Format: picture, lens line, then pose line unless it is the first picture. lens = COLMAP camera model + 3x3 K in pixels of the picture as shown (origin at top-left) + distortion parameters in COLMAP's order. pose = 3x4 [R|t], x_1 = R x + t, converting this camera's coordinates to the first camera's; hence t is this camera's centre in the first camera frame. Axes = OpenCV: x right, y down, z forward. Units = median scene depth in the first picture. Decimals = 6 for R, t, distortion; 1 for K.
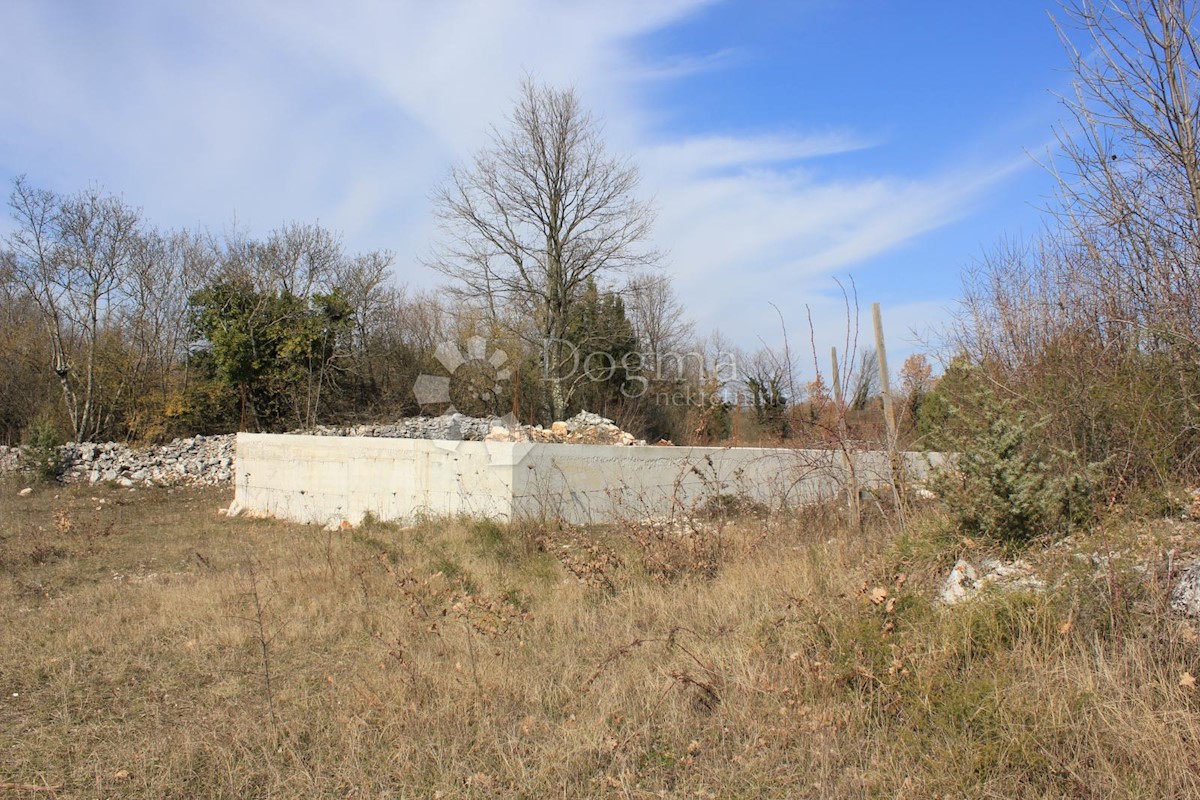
lens RADIAL K [[1071.6, 0, 600.0], [0, 1071.6, 400.0], [0, 0, 1]] dist [-0.159467, 0.192386]
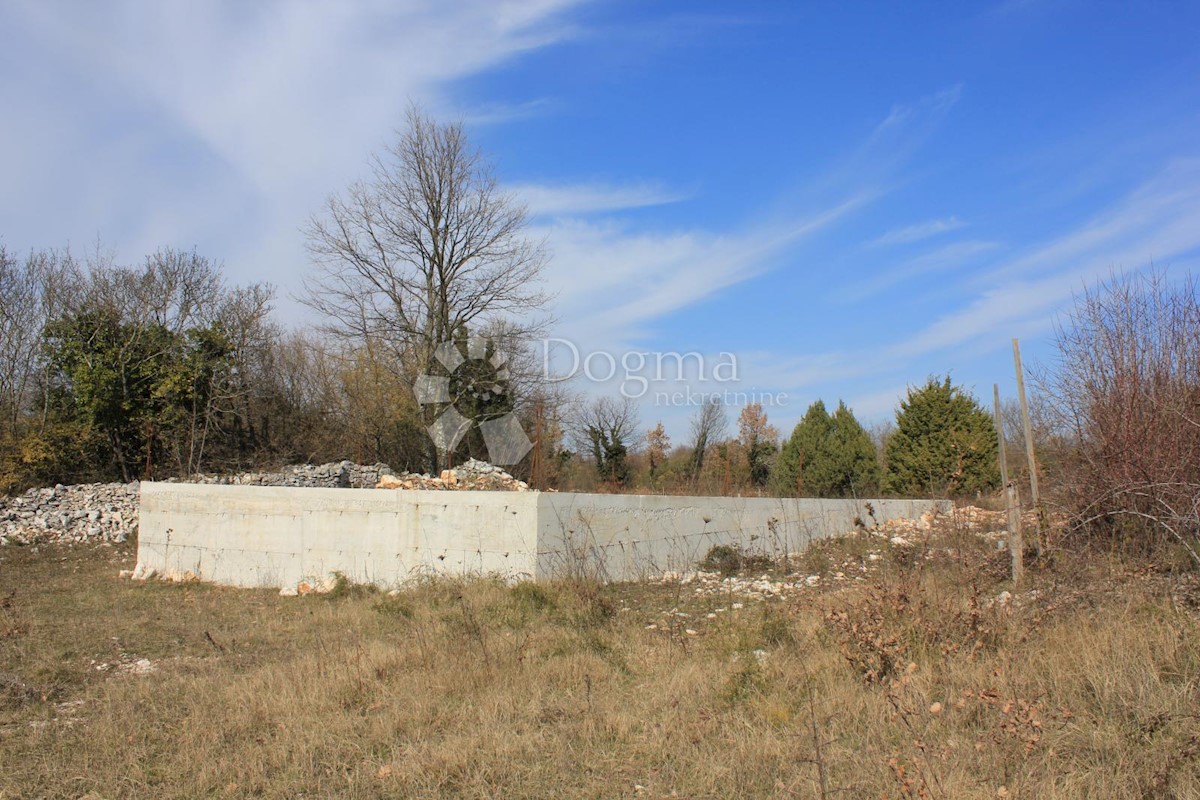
lens RADIAL K [[1071.6, 0, 600.0], [0, 1071.6, 400.0], [0, 0, 1]] dist [-0.159467, 0.192386]
pose [[0.980163, 0.011602, 0.197851, -0.105899], [-0.002580, 0.998947, -0.045801, 0.001537], [-0.198175, 0.044382, 0.979161, 0.054594]]
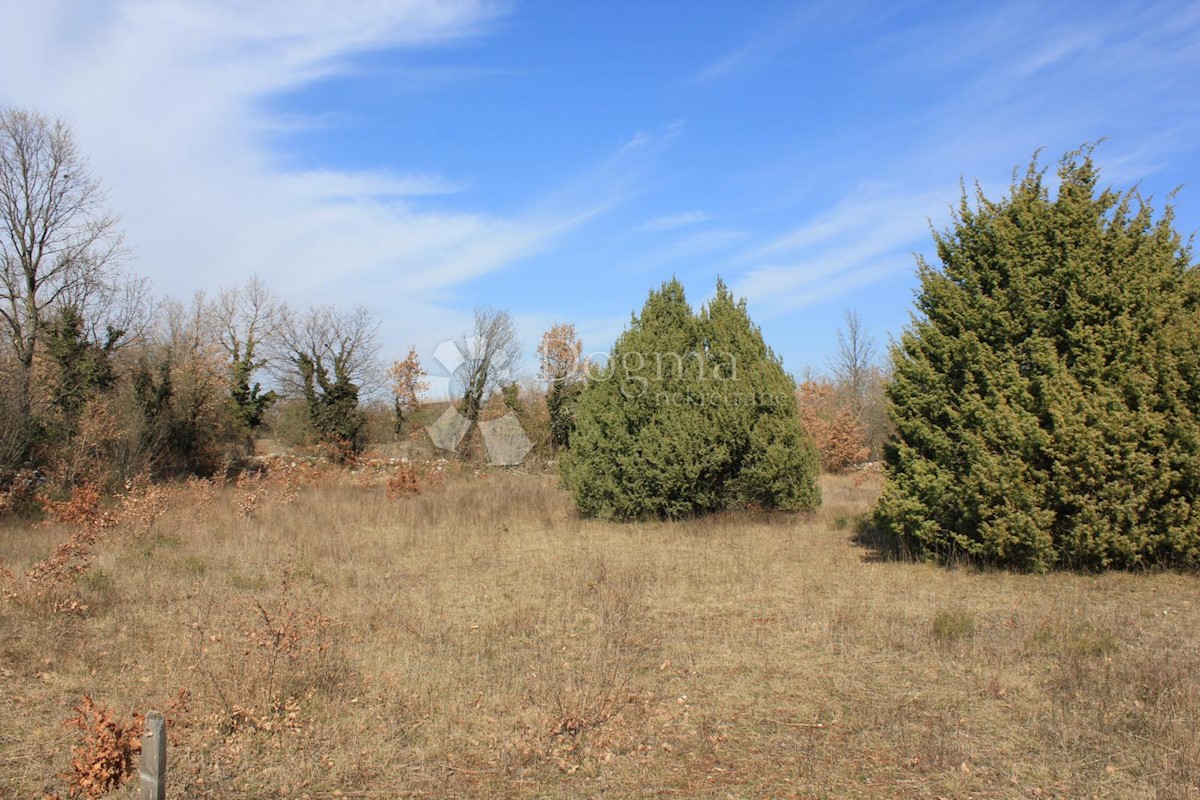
lens RADIAL K [[1071.6, 0, 600.0], [0, 1071.6, 400.0], [0, 0, 1]] dist [-0.159467, 0.192386]
pose [[0.937633, 0.017321, 0.347196, 0.202124], [-0.018318, 0.999832, -0.000411, 0.009146], [-0.347145, -0.005974, 0.937793, 0.806488]]
